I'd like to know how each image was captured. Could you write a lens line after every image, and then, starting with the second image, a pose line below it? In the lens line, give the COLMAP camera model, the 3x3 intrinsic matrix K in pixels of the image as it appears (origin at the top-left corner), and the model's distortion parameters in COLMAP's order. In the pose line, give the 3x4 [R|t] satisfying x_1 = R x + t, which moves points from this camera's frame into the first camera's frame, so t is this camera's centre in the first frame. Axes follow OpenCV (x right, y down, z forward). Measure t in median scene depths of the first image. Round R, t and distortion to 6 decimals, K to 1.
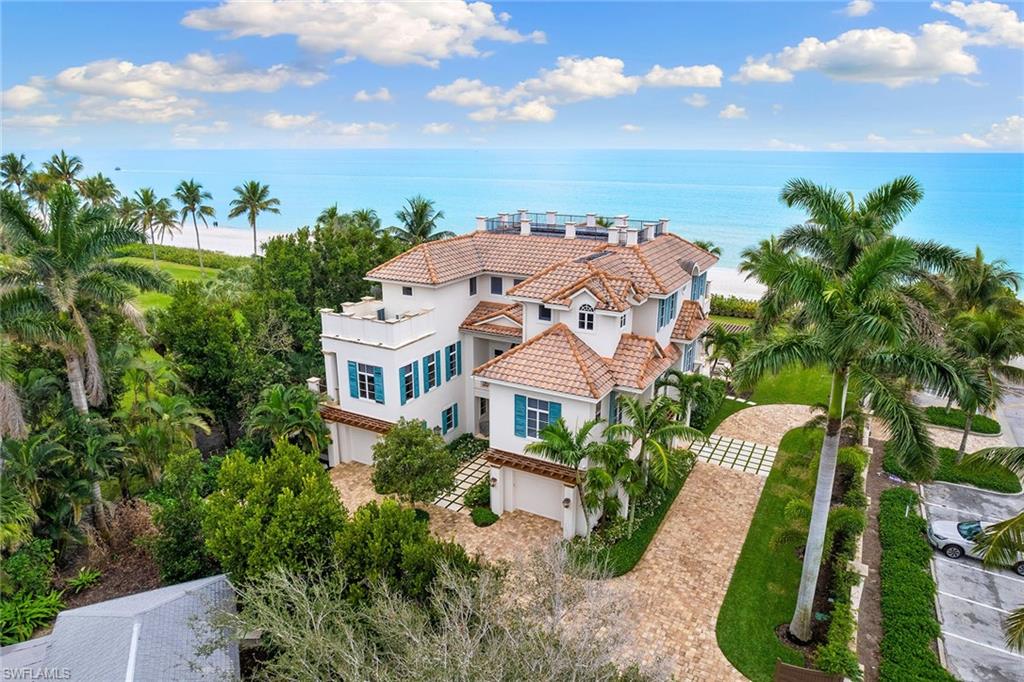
lens RADIAL K [[623.9, 0, 512.0], [0, 623.9, 341.0], [0, 0, 1]] dist [-0.078880, 0.041999]
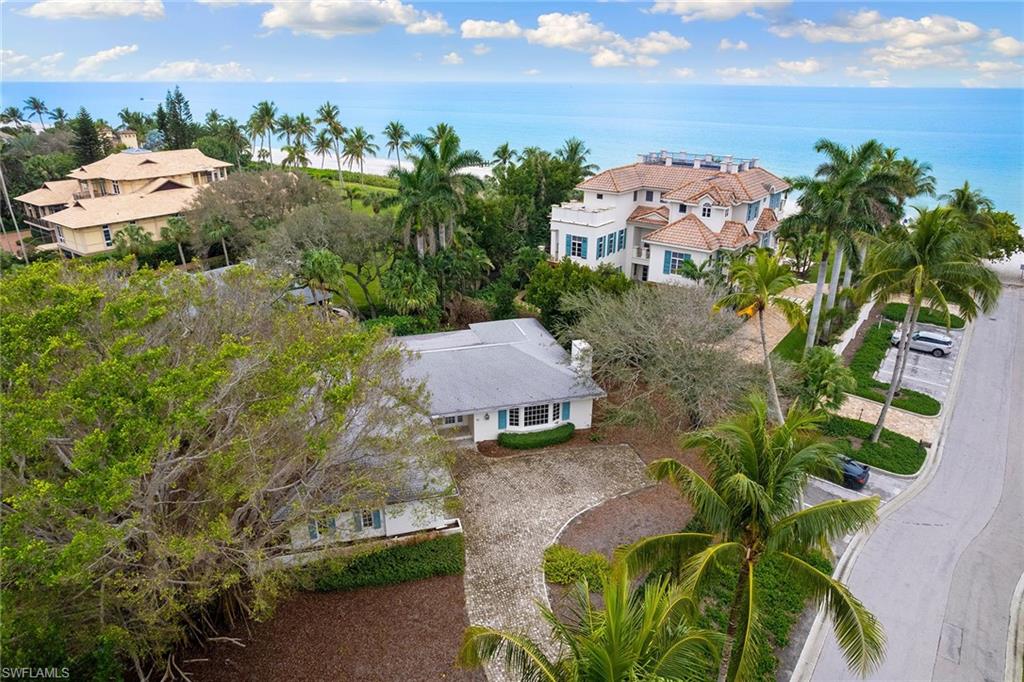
lens RADIAL K [[623.9, 0, 512.0], [0, 623.9, 341.0], [0, 0, 1]] dist [-0.078880, 0.041999]
pose [[0.988906, 0.056080, -0.137552, -0.153265], [-0.042583, 0.994158, 0.099175, 0.163050], [0.142310, -0.092218, 0.985517, -0.796726]]
